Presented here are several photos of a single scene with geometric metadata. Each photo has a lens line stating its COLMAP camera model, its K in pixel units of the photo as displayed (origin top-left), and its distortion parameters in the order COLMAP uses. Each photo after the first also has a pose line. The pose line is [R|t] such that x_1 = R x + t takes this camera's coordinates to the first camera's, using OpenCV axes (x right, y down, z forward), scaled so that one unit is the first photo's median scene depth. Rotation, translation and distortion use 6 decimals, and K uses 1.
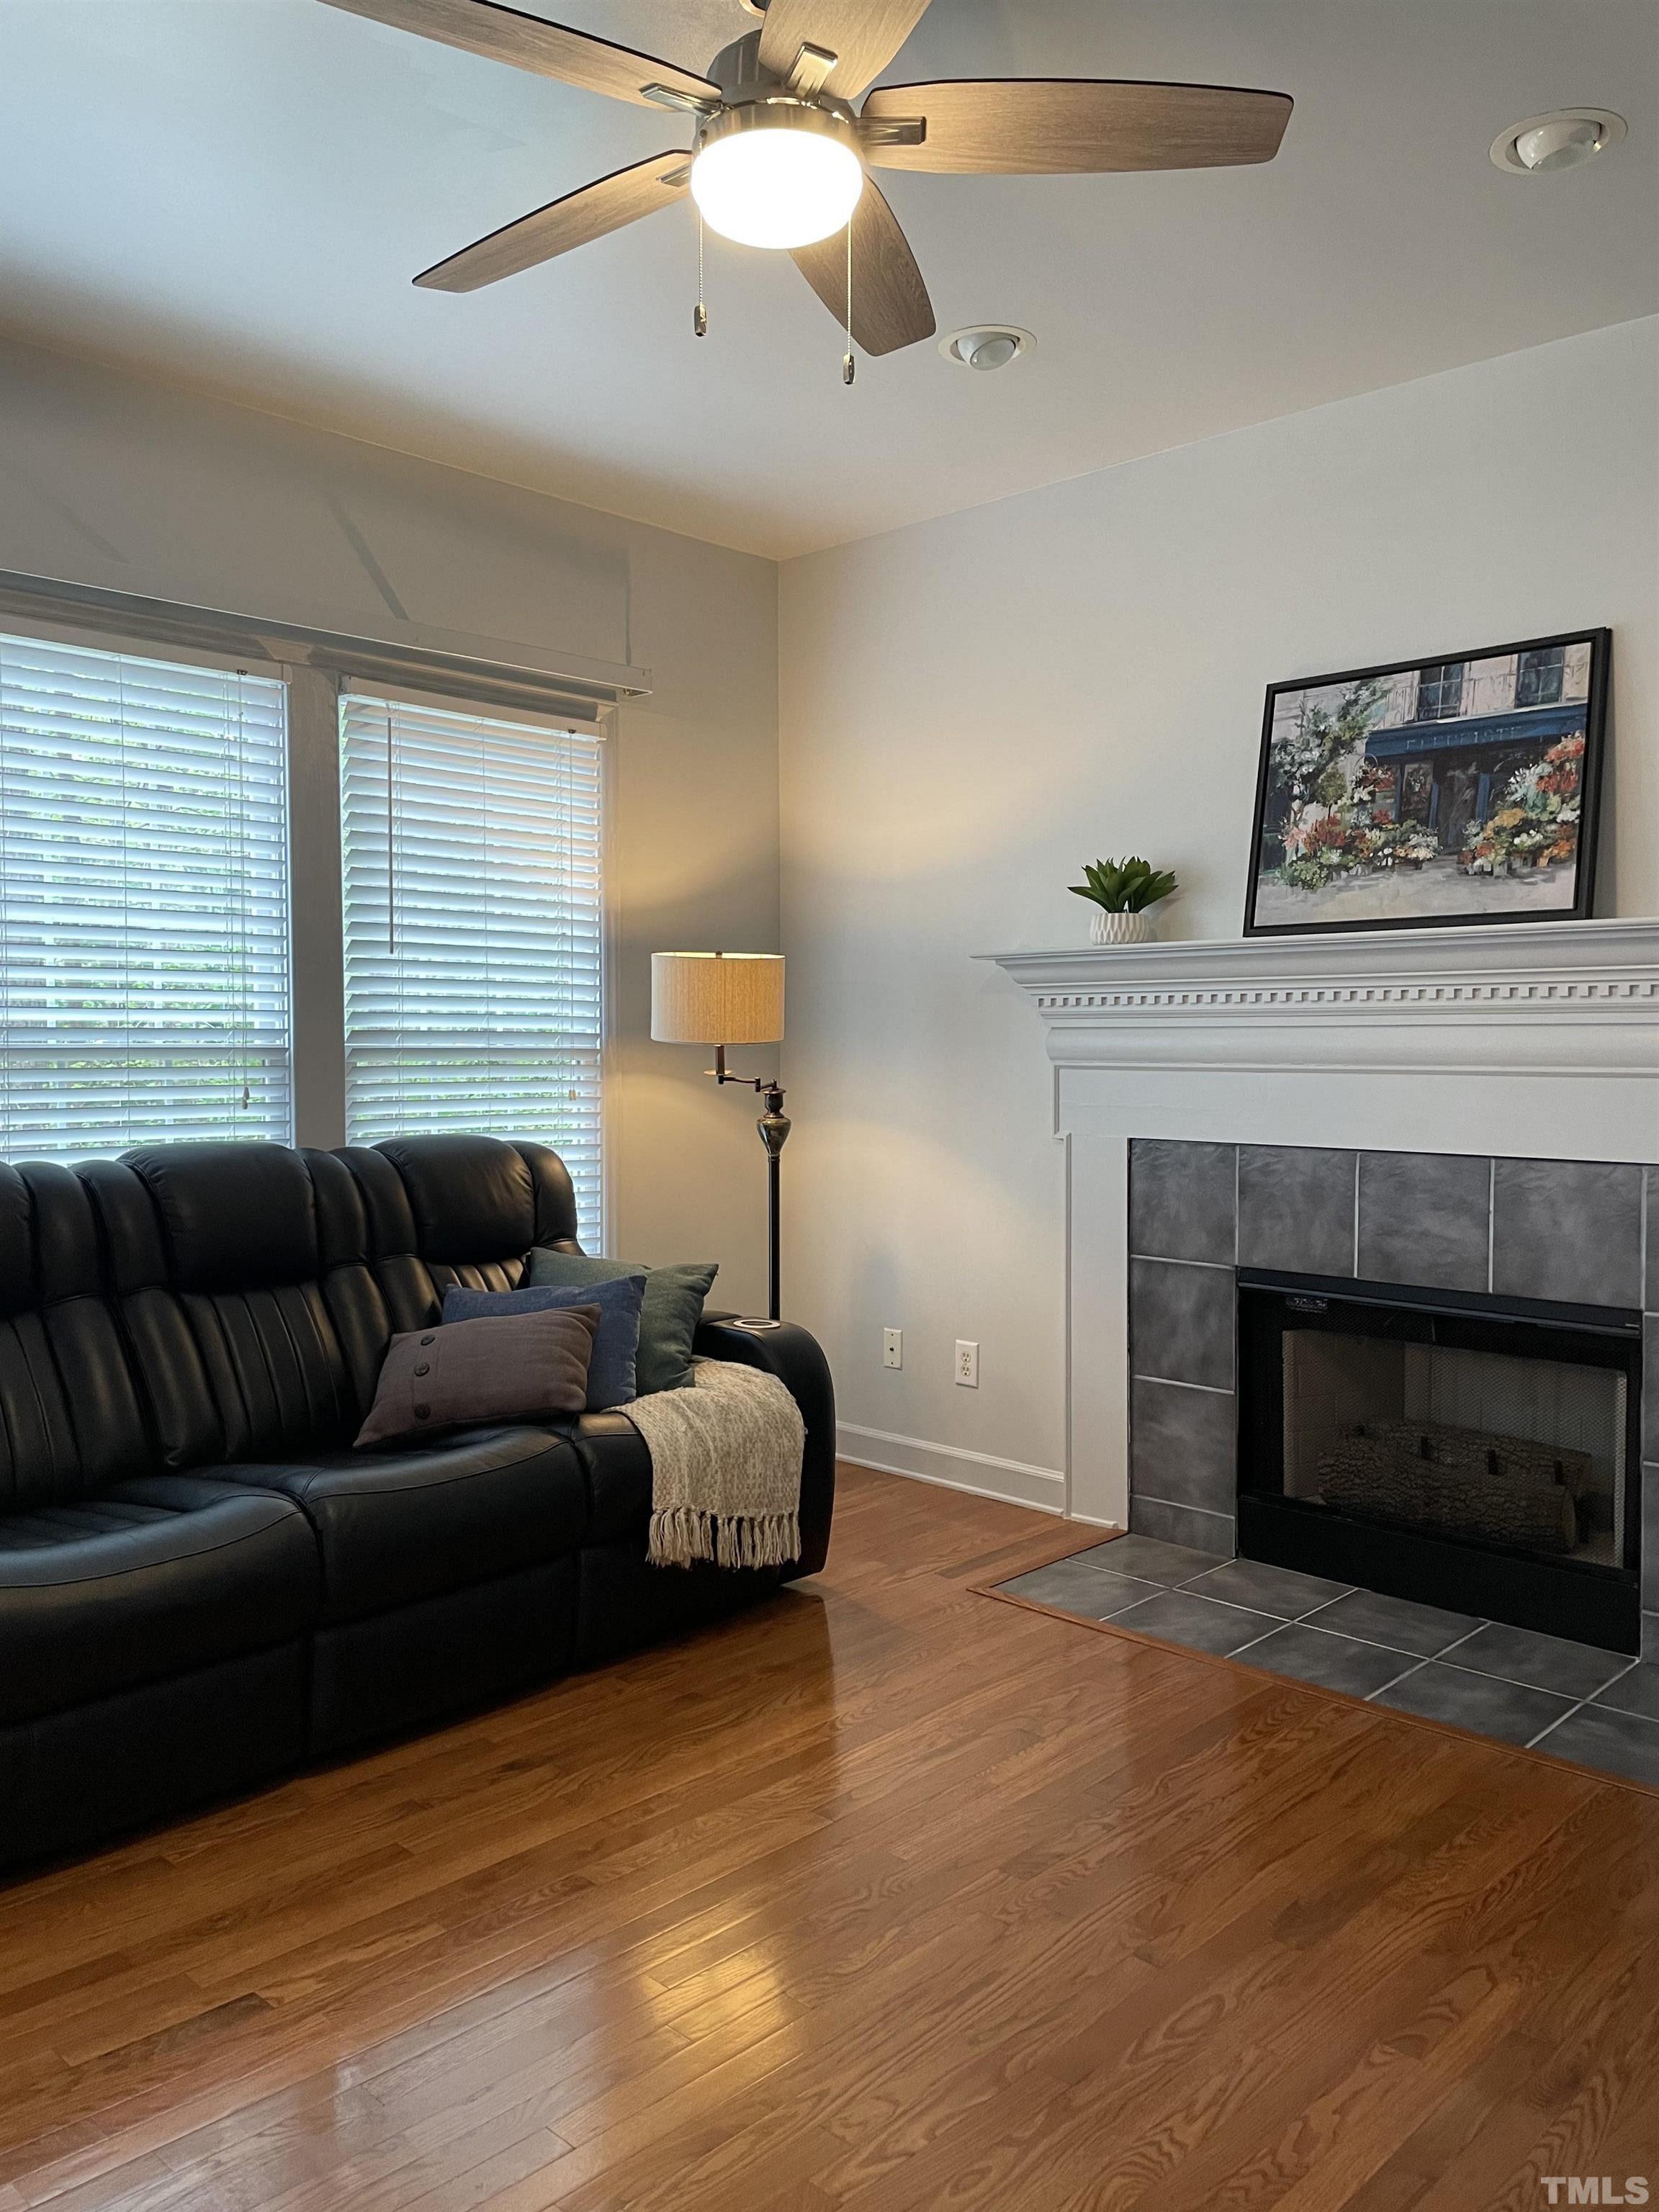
lens RADIAL K [[1673.9, 0, 828.3], [0, 1673.9, 1097.9], [0, 0, 1]] dist [0.030151, -0.024778]
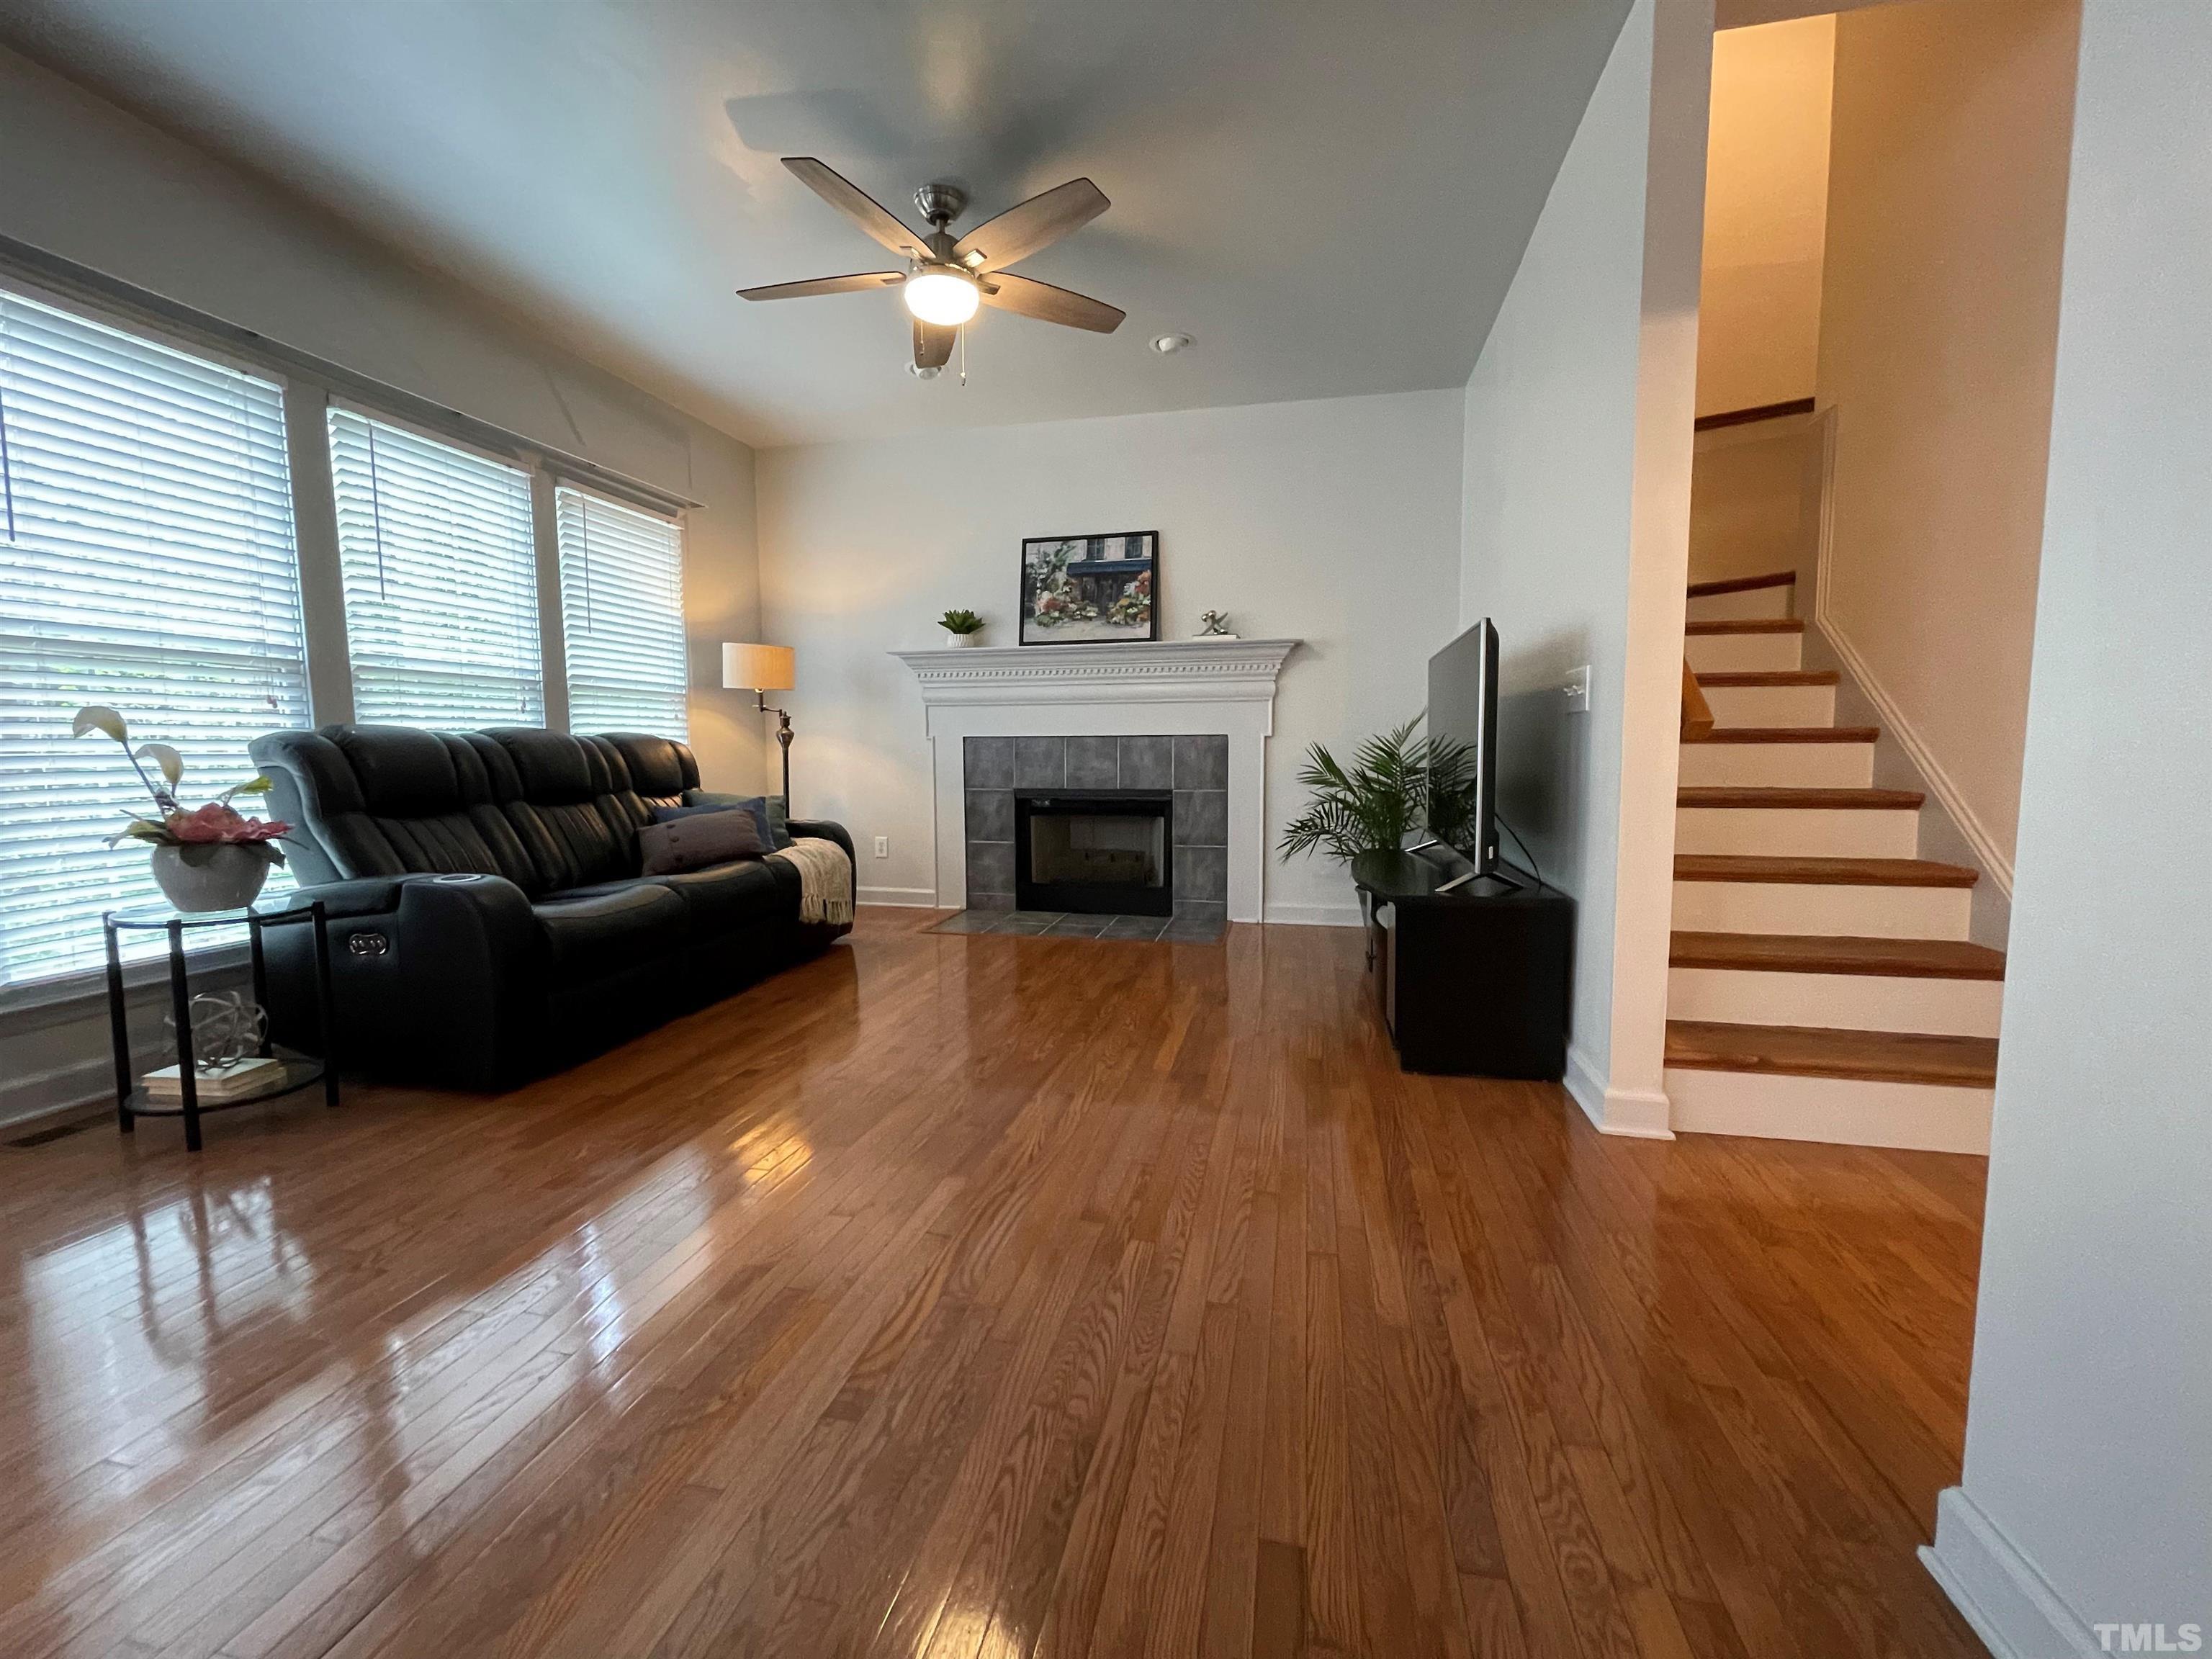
lens RADIAL K [[889.8, 0, 1106.0], [0, 889.8, 831.8], [0, 0, 1]] dist [0.017667, -0.000189]
pose [[0.856455, -0.055439, 0.513236, -0.309881], [0.024577, 0.997468, 0.066731, 0.085033], [-0.515636, -0.044538, 0.855649, -0.152608]]
